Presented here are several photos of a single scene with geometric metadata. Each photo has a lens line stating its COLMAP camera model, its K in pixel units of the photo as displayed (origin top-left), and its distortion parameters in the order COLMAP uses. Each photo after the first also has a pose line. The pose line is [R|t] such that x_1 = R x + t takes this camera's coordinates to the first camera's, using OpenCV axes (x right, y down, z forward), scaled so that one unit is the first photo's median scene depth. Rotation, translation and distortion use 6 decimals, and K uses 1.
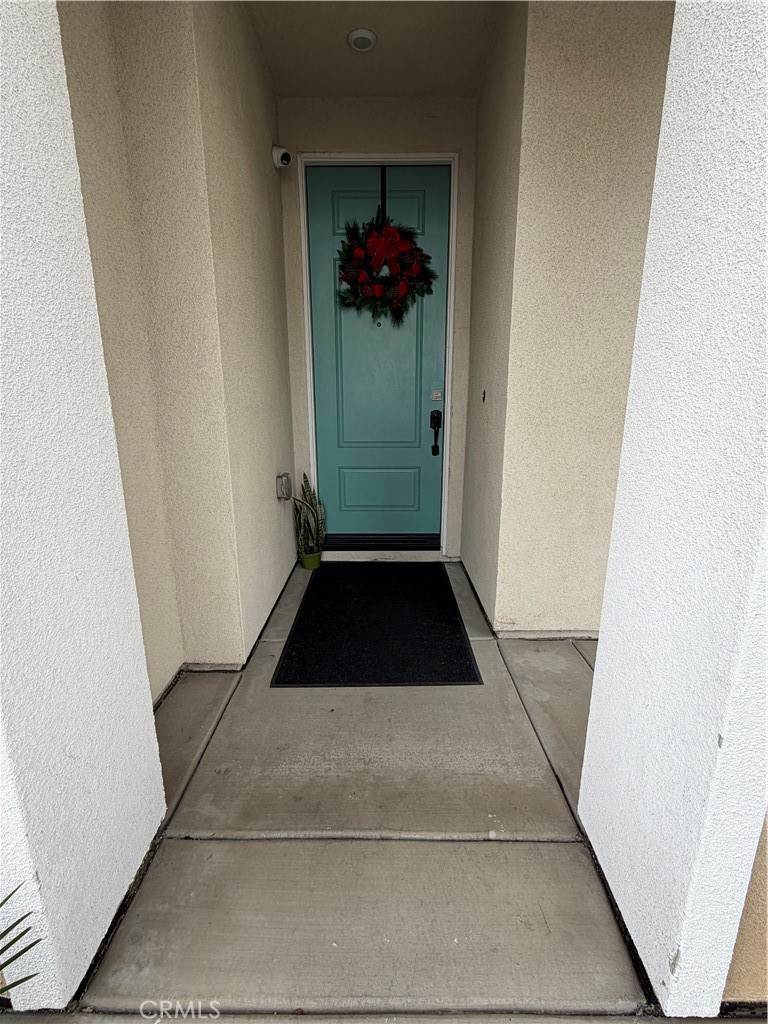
lens RADIAL K [[480.1, 0, 384.0], [0, 480.1, 512.0], [0, 0, 1]] dist [-0.000024, -0.000033]
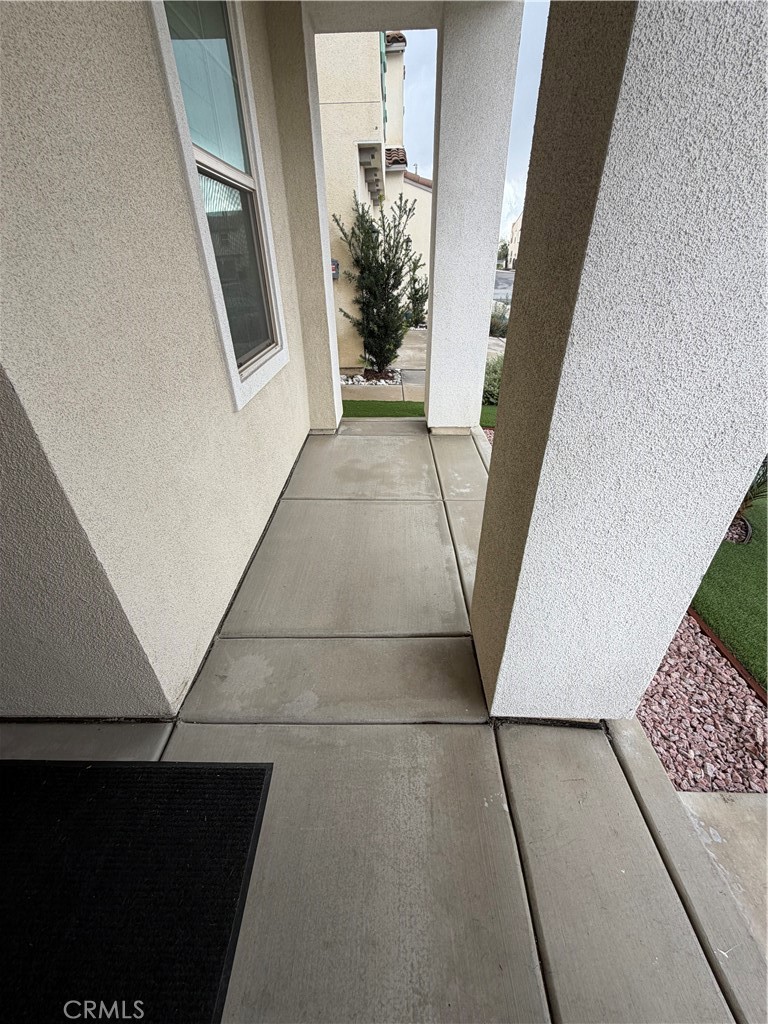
lens RADIAL K [[405.0, 0, 380.5], [0, 405.0, 509.2], [0, 0, 1]] dist [-0.001387, 0.000103]
pose [[0.016060, -0.520113, 0.853946, -0.123635], [0.265011, 0.825726, 0.497941, -0.239027], [-0.964112, 0.218309, 0.151097, 0.646536]]
